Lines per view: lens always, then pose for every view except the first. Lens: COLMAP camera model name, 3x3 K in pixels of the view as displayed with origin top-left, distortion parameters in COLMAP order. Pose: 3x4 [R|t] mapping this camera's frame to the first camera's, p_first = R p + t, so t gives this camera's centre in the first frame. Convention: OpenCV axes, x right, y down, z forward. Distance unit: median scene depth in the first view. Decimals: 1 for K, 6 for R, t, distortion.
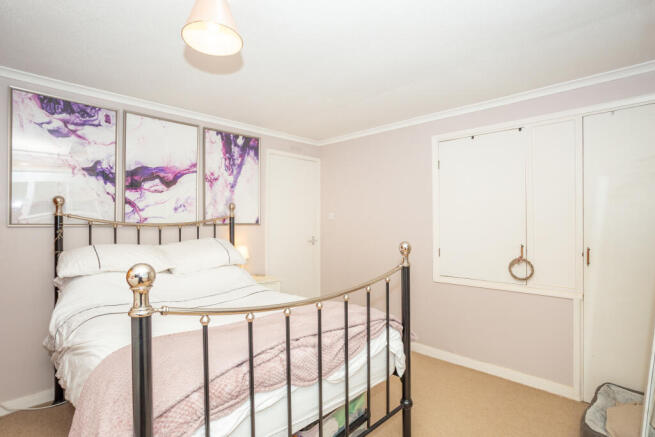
lens RADIAL K [[319.1, 0, 326.0], [0, 319.1, 221.3], [0, 0, 1]] dist [-0.022867, 0.001662]
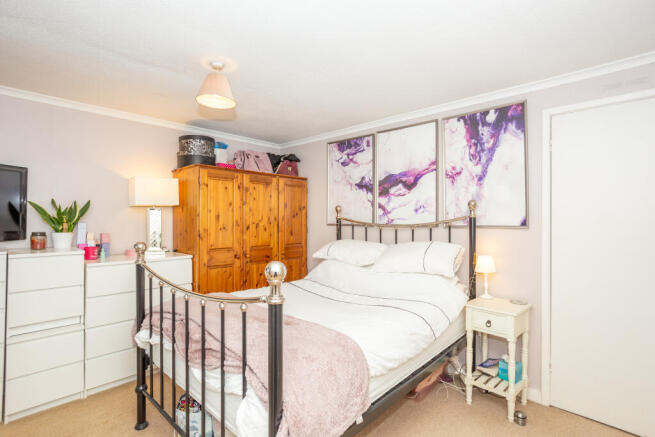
lens RADIAL K [[319.1, 0, 325.2], [0, 319.1, 218.7], [0, 0, 1]] dist [-0.022867, 0.001662]
pose [[0.058037, -0.001429, -0.998313, 0.524152], [0.003086, 0.999994, -0.001252, -0.011629], [0.998310, -0.003009, 0.058041, 0.642334]]
